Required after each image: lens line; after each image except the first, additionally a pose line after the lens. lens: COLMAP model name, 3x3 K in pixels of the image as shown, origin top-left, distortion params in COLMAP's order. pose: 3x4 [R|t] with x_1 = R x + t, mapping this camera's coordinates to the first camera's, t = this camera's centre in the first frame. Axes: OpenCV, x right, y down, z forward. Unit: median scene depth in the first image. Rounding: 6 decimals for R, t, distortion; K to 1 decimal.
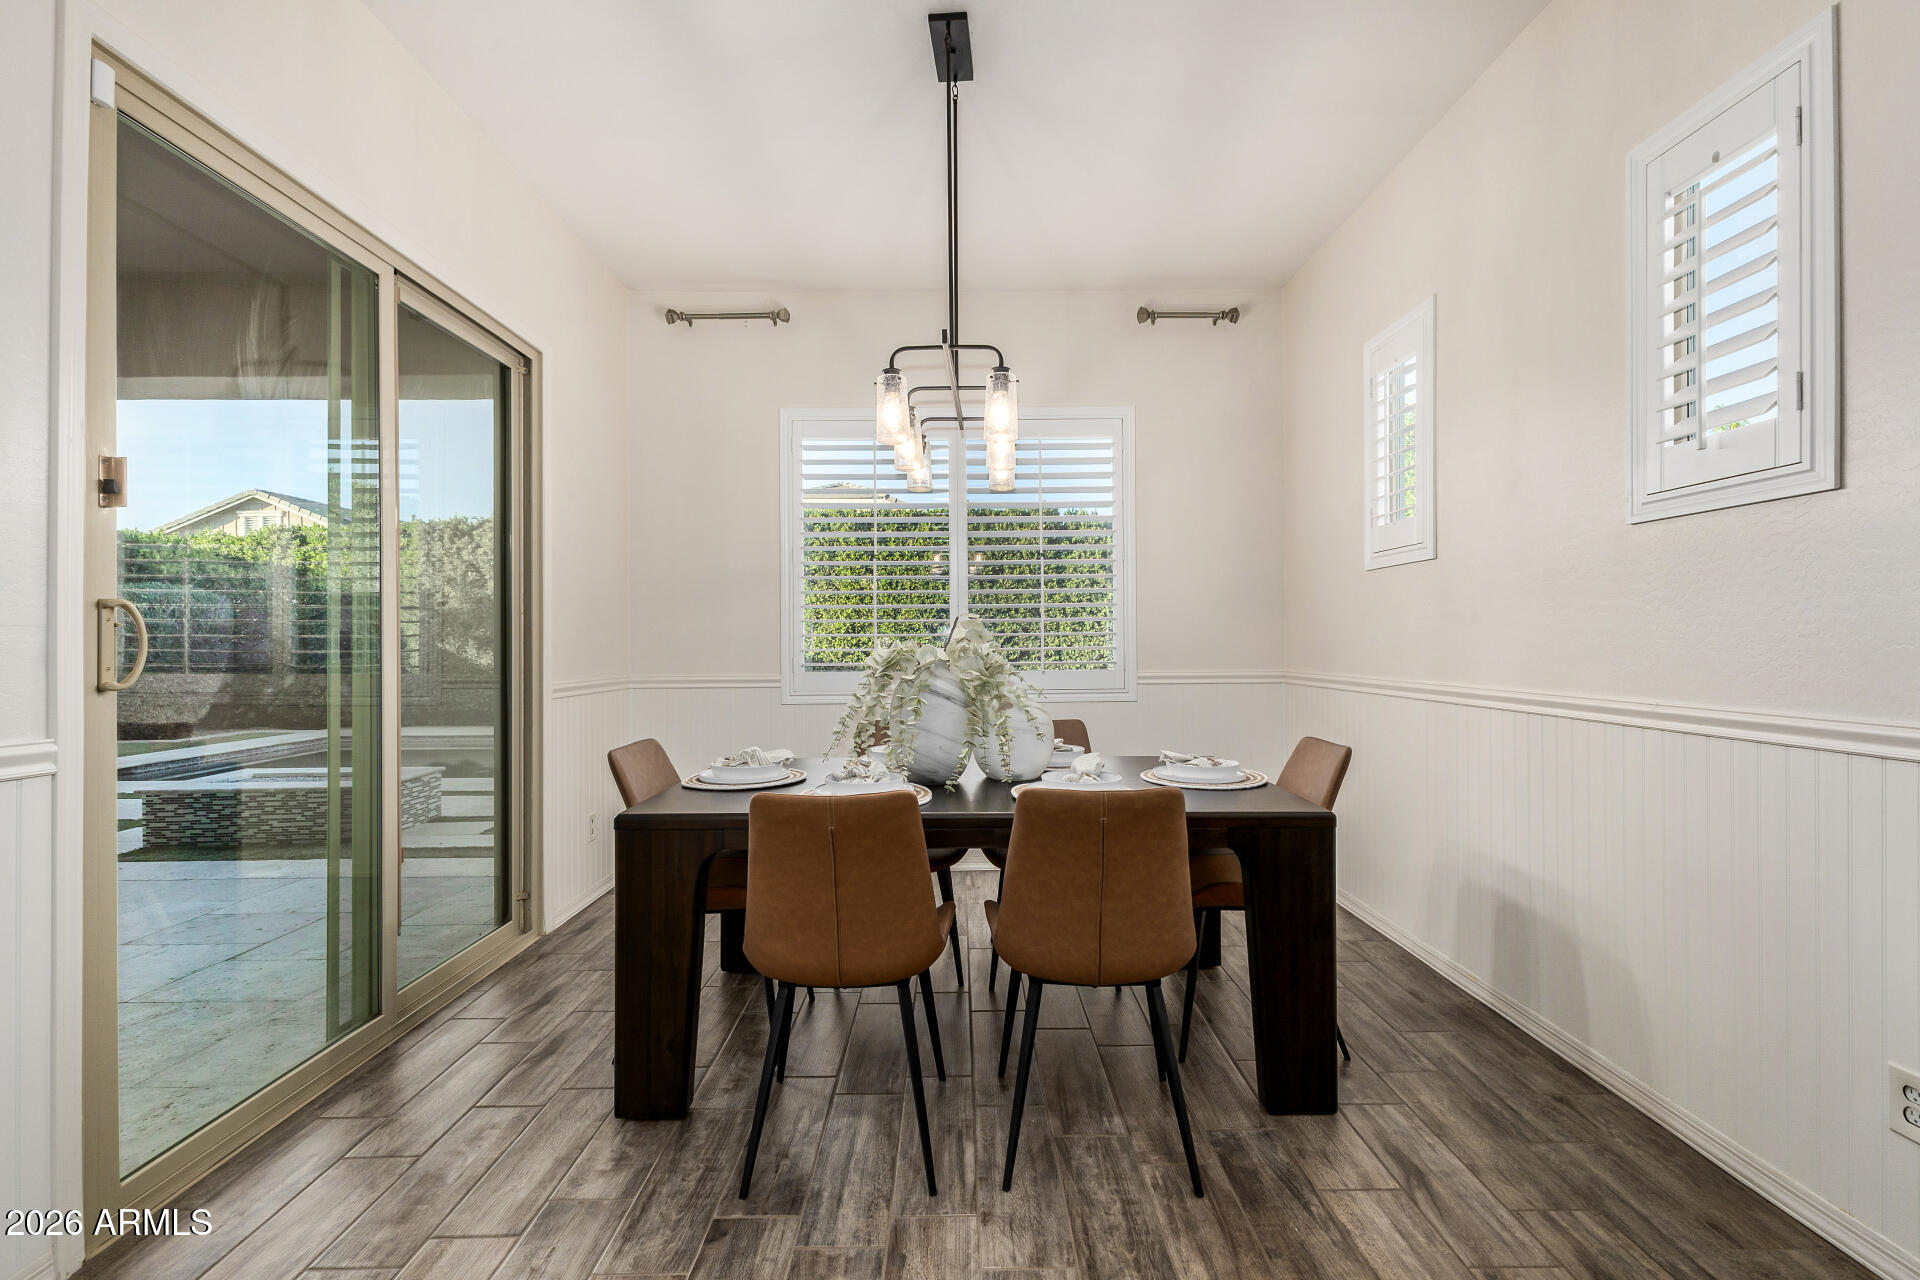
lens RADIAL K [[834.7, 0, 963.9], [0, 834.7, 645.7], [0, 0, 1]] dist [0.008964, -0.002666]
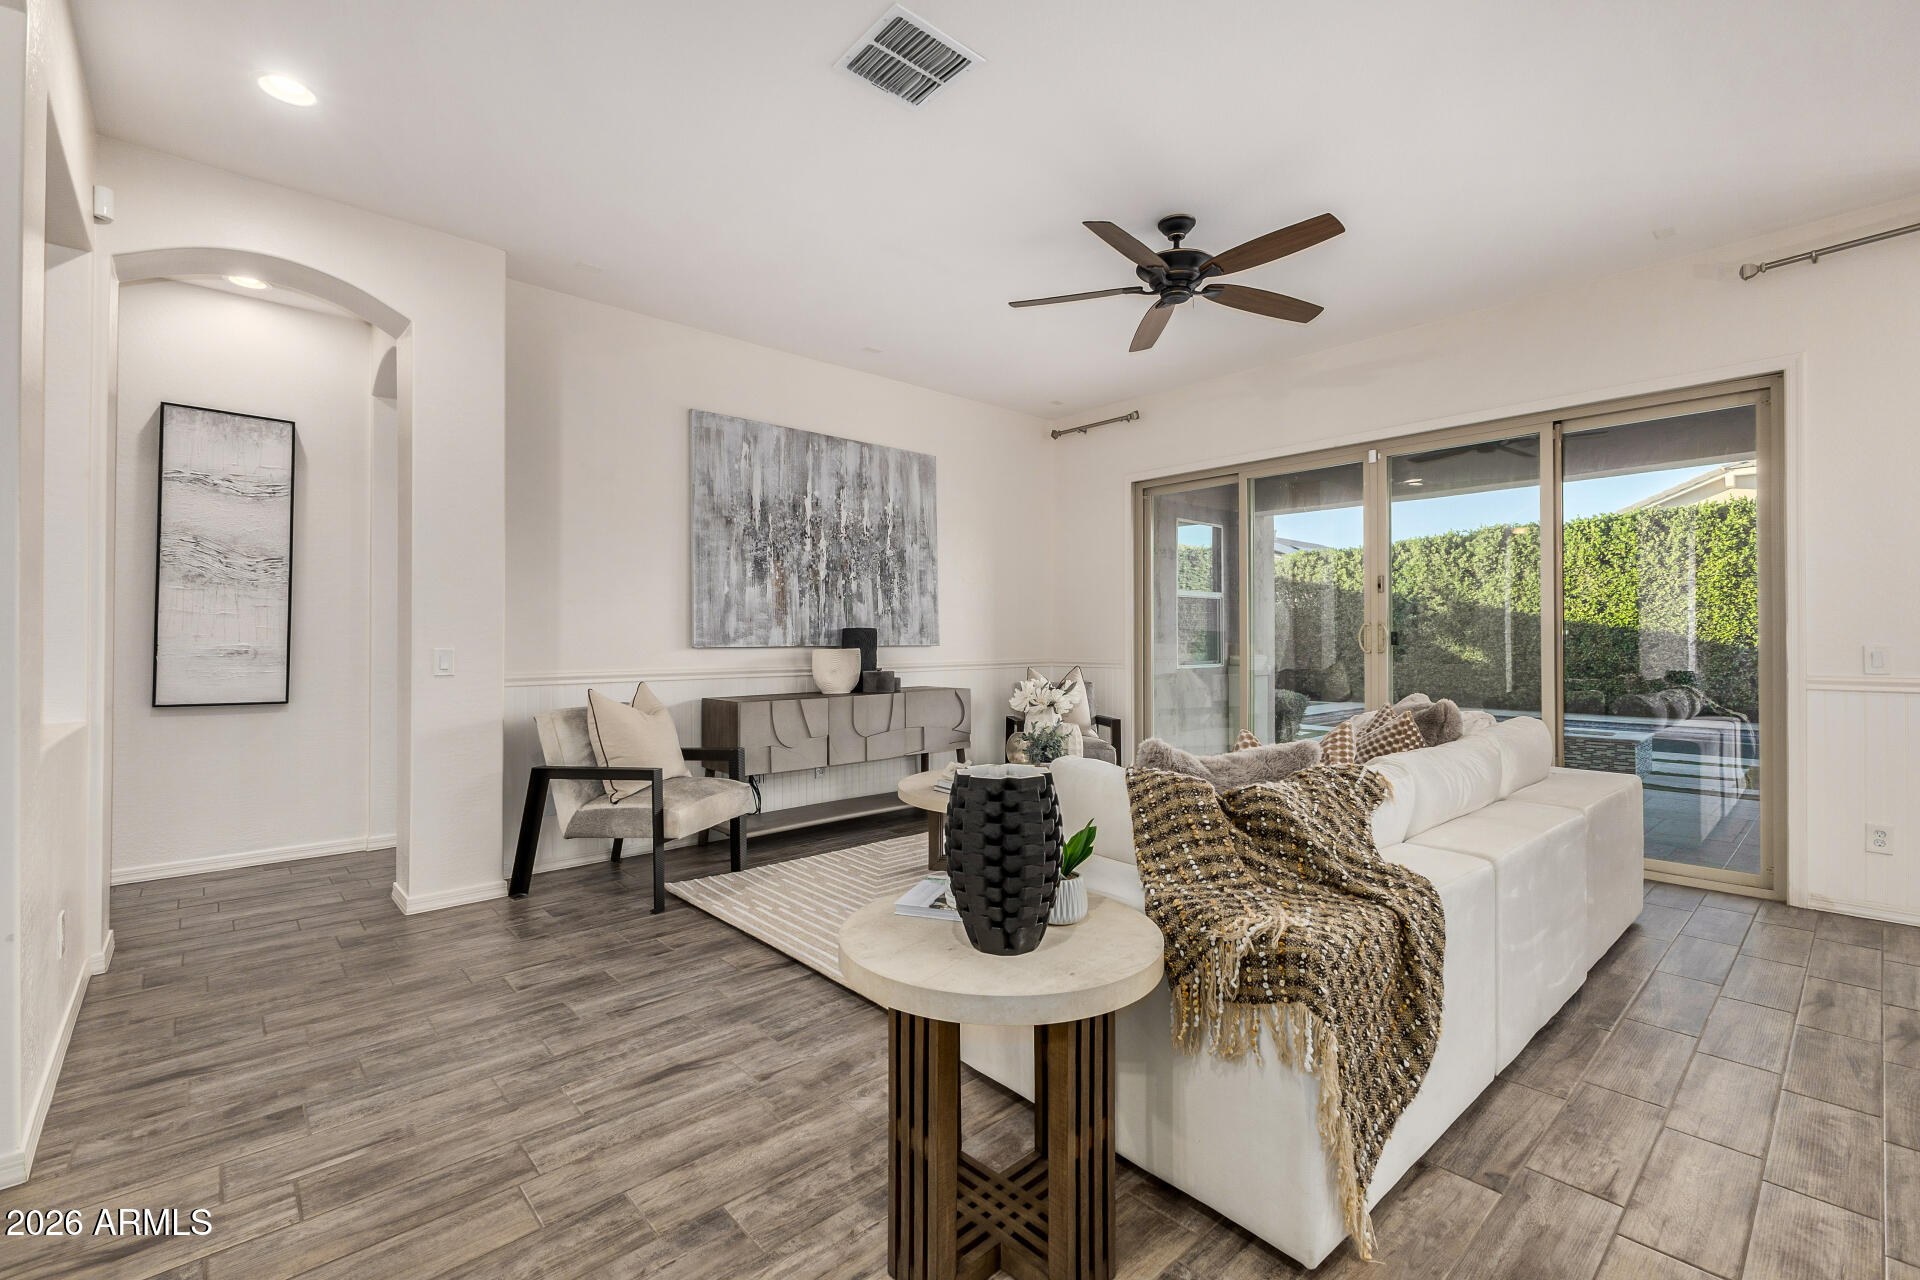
lens RADIAL K [[834.7, 0, 954.2], [0, 834.7, 635.9], [0, 0, 1]] dist [0.008964, -0.002666]
pose [[0.659168, -0.001658, -0.751994, -0.407337], [0.001135, 0.999999, -0.001209, -0.008051], [0.751995, -0.000057, 0.659169, -0.803630]]
